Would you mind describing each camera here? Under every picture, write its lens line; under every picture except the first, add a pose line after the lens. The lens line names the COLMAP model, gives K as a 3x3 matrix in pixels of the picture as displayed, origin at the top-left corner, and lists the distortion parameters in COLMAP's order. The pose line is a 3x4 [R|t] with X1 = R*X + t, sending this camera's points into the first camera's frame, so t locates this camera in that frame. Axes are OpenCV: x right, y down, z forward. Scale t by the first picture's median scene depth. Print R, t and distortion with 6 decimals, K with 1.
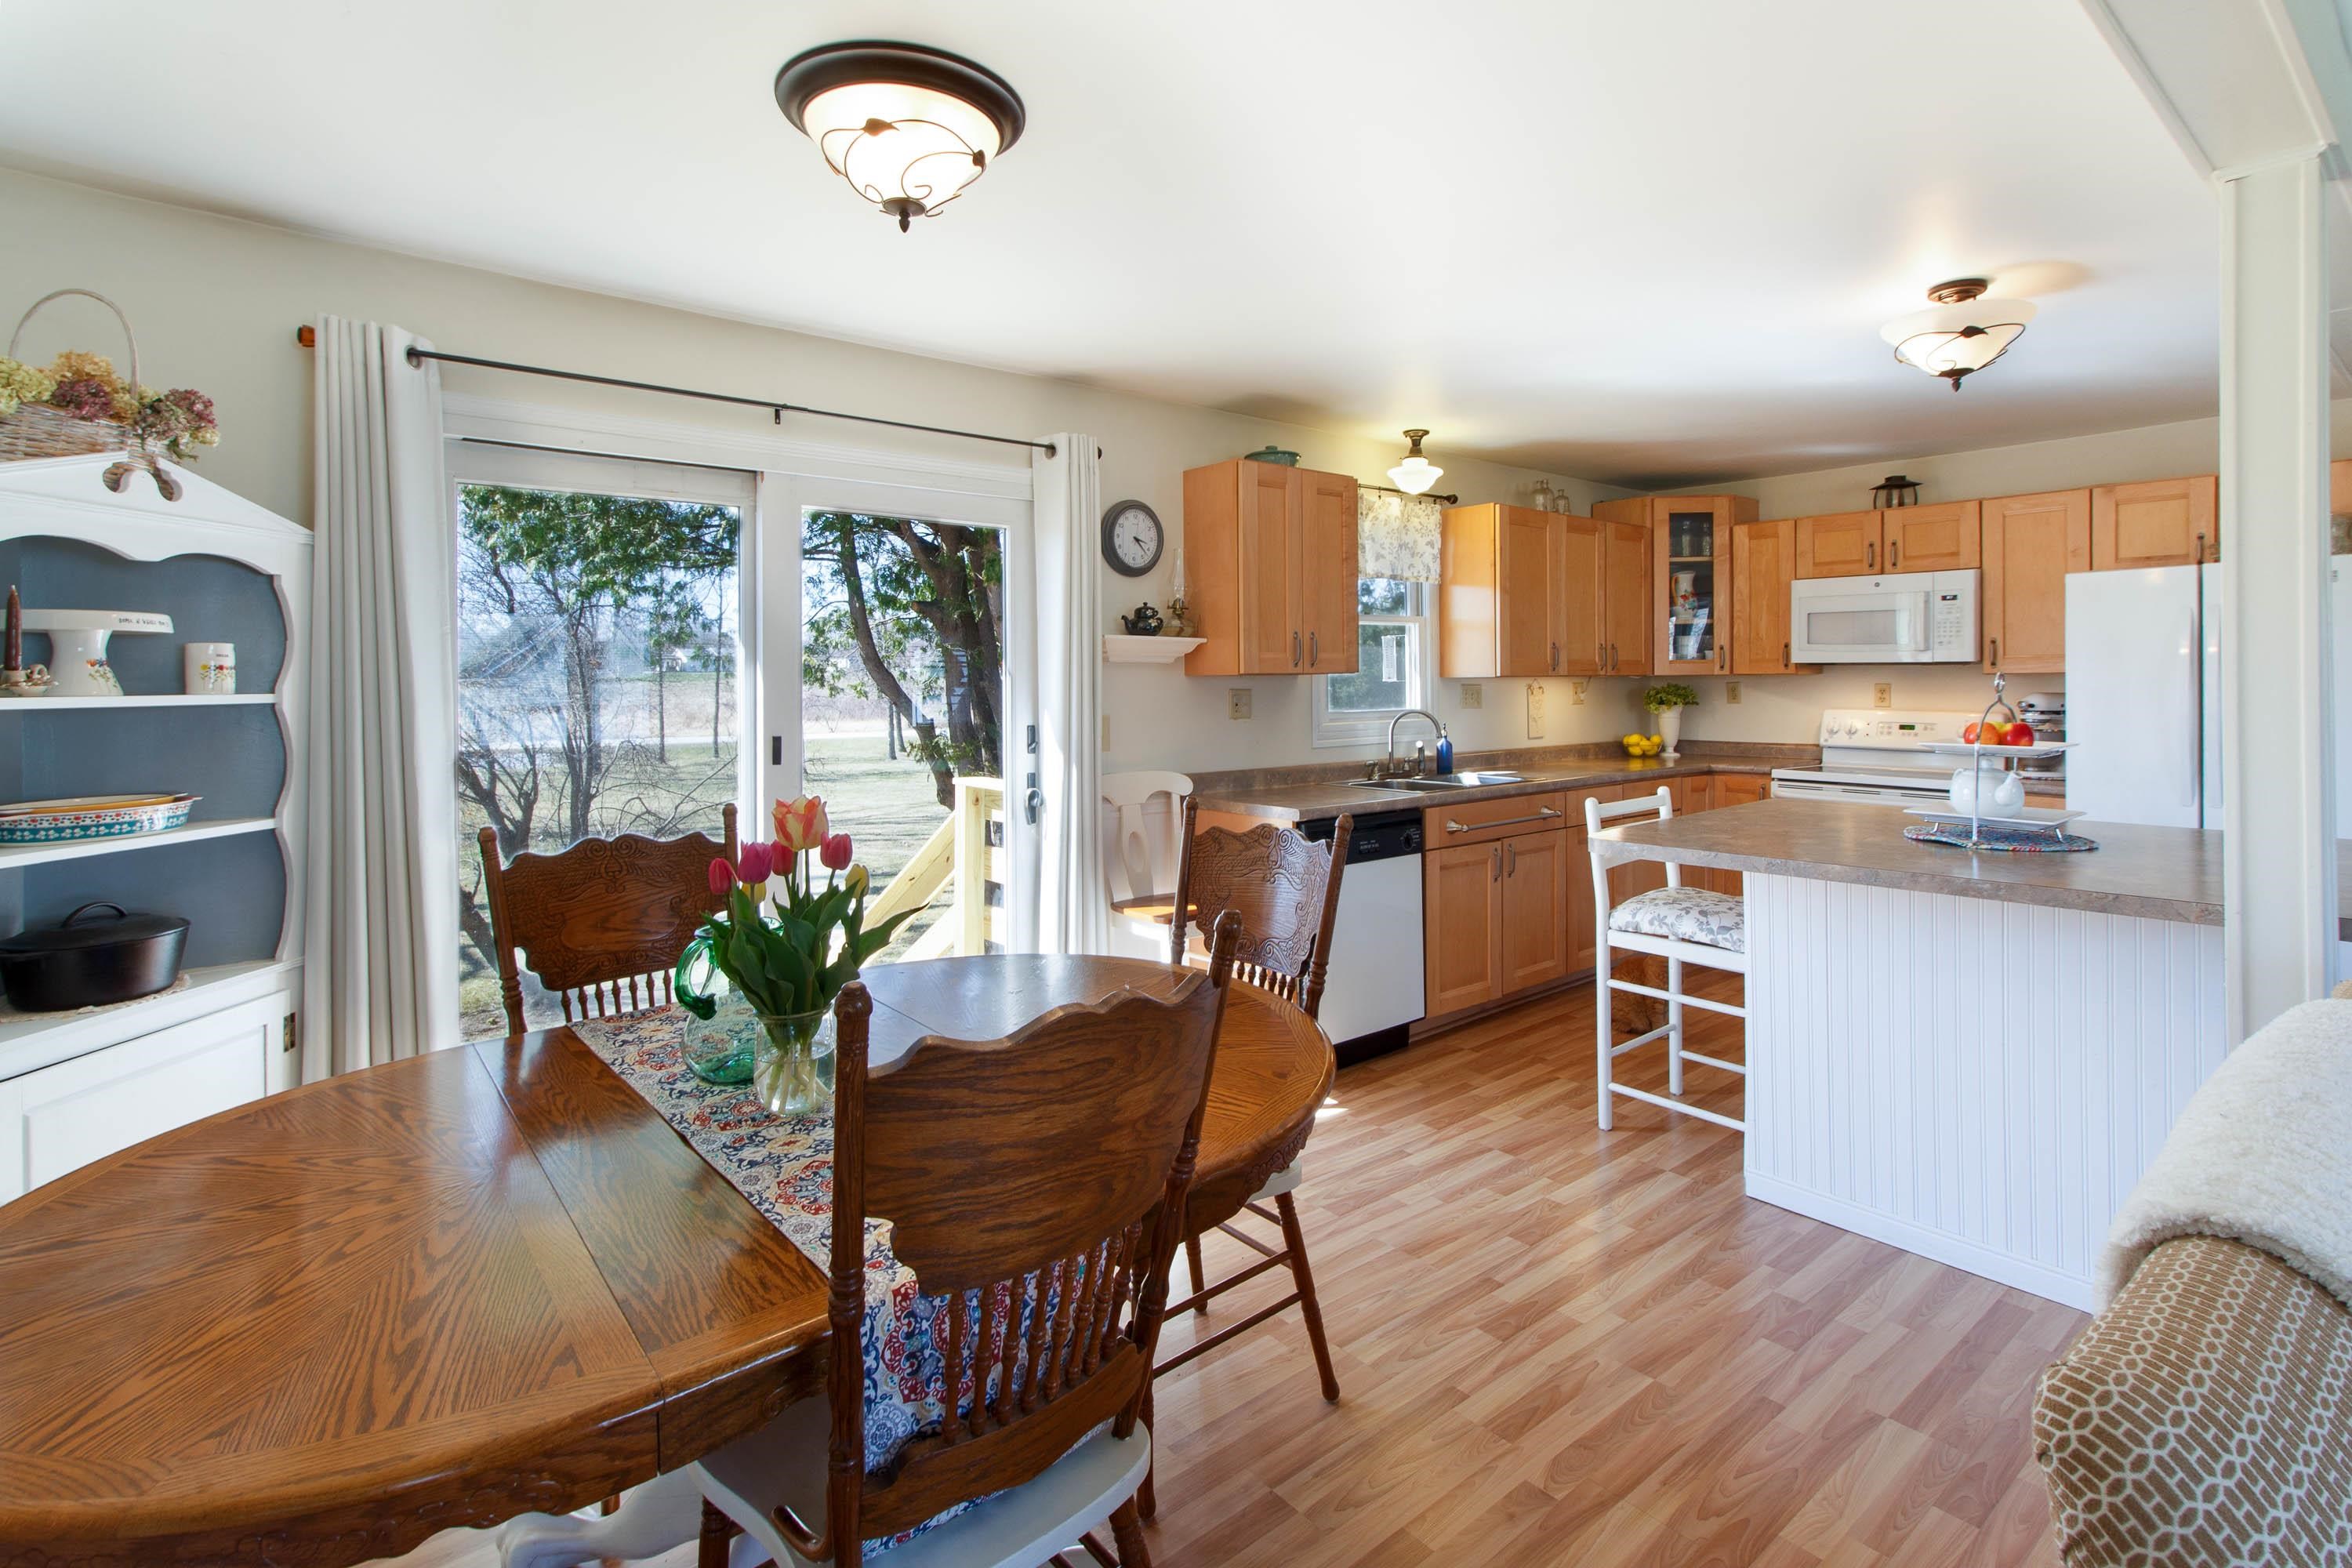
lens RADIAL K [[1111.6, 0, 1180.3], [0, 1111.6, 684.1], [0, 0, 1]] dist [0.000216, 0.000125]
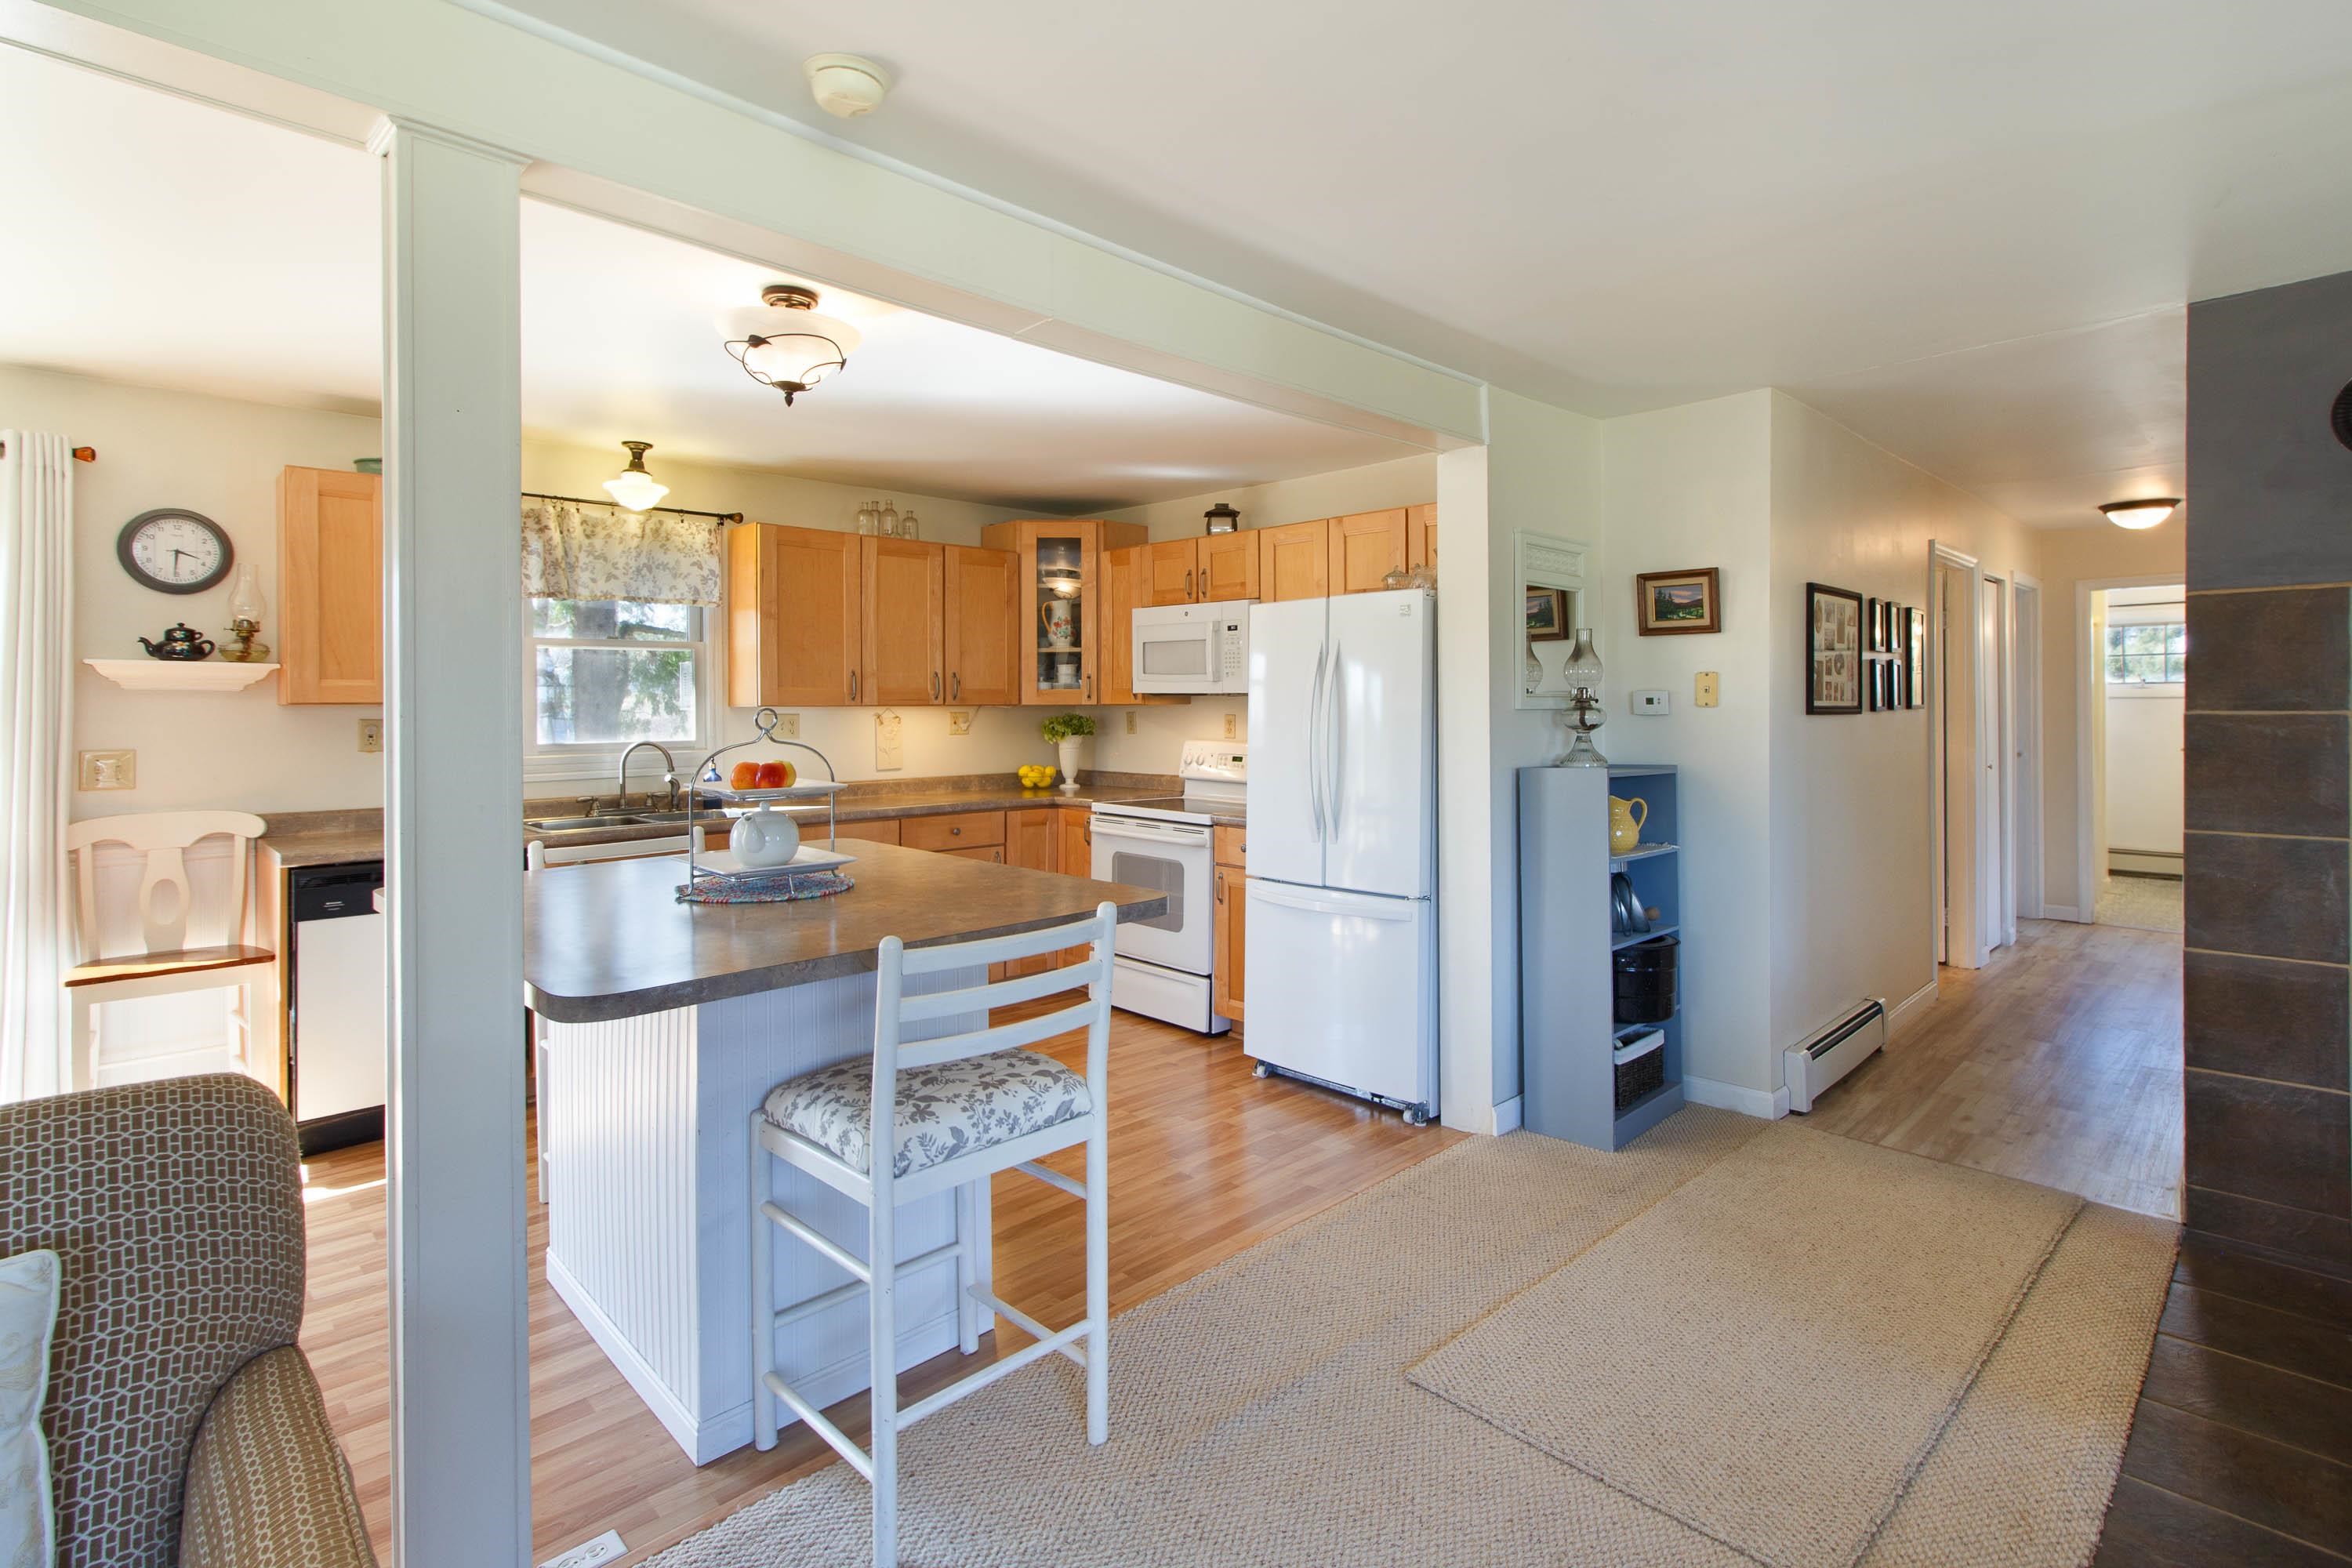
lens RADIAL K [[1111.6, 0, 1180.3], [0, 1111.6, 684.1], [0, 0, 1]] dist [0.000216, 0.000125]
pose [[0.995437, 0.006147, 0.095223, 0.528845], [-0.004196, 0.999777, -0.020675, -0.007121], [-0.095329, 0.020181, 0.995241, 0.025947]]
